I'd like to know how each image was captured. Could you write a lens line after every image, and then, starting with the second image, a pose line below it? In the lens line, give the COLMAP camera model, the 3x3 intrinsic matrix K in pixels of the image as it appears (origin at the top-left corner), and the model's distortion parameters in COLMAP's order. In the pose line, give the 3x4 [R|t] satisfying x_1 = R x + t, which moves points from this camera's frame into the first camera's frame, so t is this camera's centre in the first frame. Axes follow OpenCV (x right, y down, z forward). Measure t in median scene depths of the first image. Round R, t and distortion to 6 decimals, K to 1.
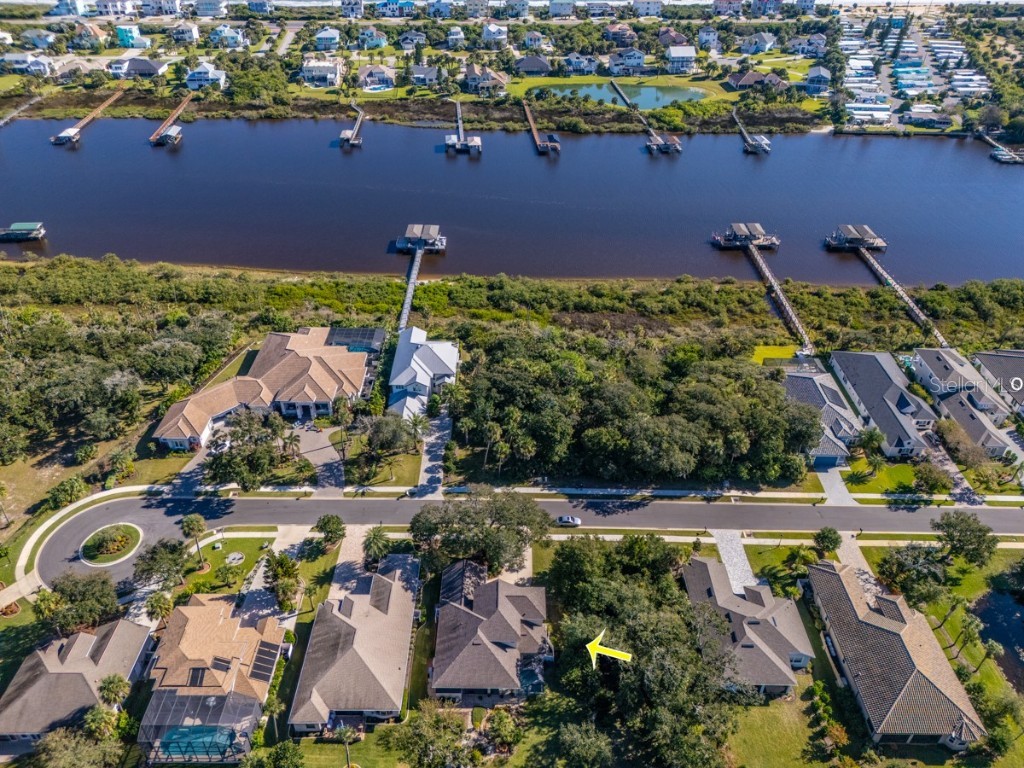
lens RADIAL K [[741.5, 0, 512.0], [0, 741.5, 384.0], [0, 0, 1]] dist [0.079048, -0.079192]
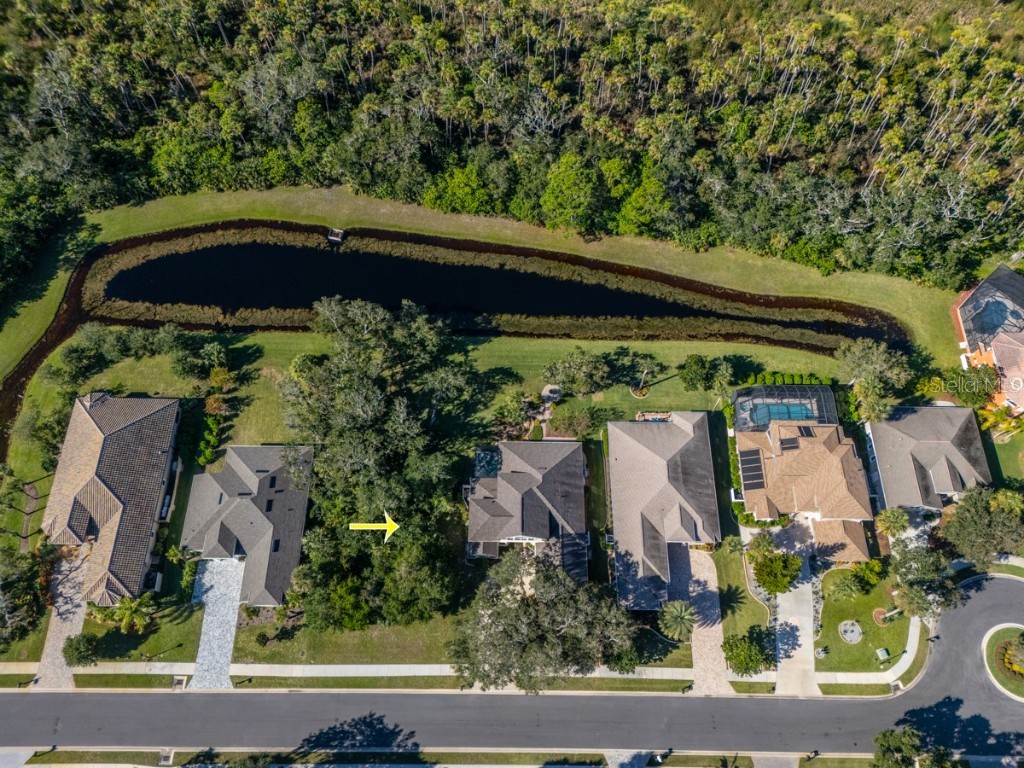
lens RADIAL K [[741.5, 0, 512.0], [0, 741.5, 384.0], [0, 0, 1]] dist [0.079048, -0.079192]
pose [[-0.999581, -0.016915, -0.023500, 0.013024], [-0.019675, -0.198635, 0.979876, -0.441274], [-0.021242, 0.979928, 0.198219, 0.527900]]
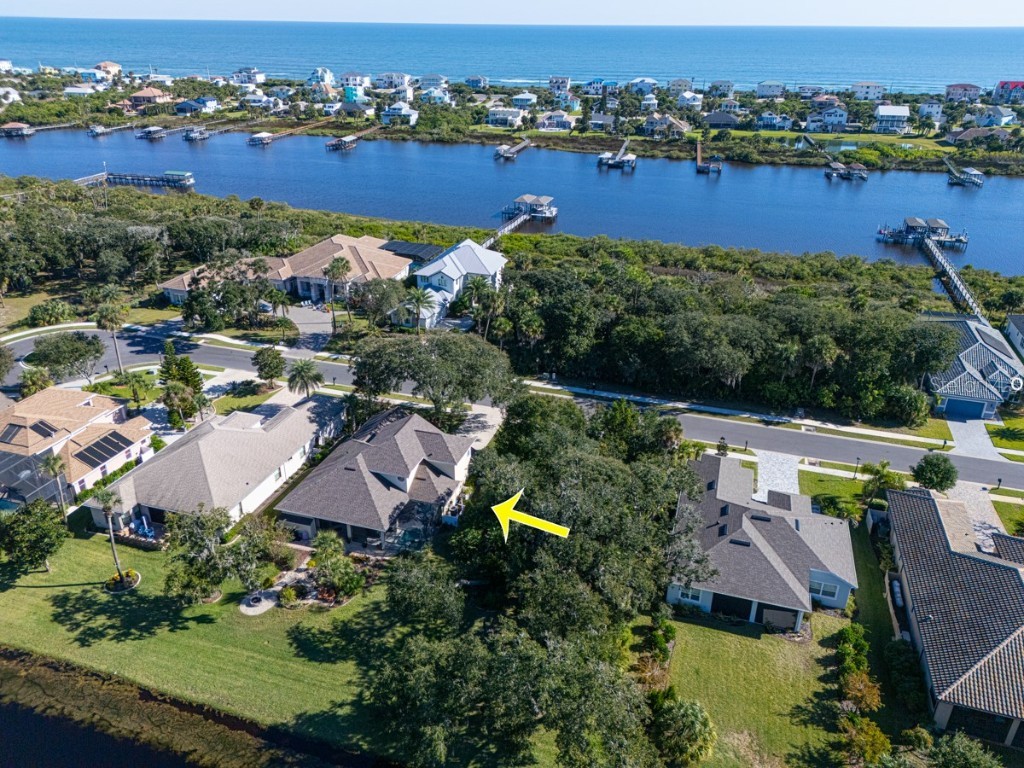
lens RADIAL K [[741.5, 0, 512.0], [0, 741.5, 384.0], [0, 0, 1]] dist [0.079048, -0.079192]
pose [[0.955144, 0.123411, -0.269200, 0.216405], [-0.167595, 0.974714, -0.147798, 0.262226], [0.244153, 0.186285, 0.951676, 0.253039]]
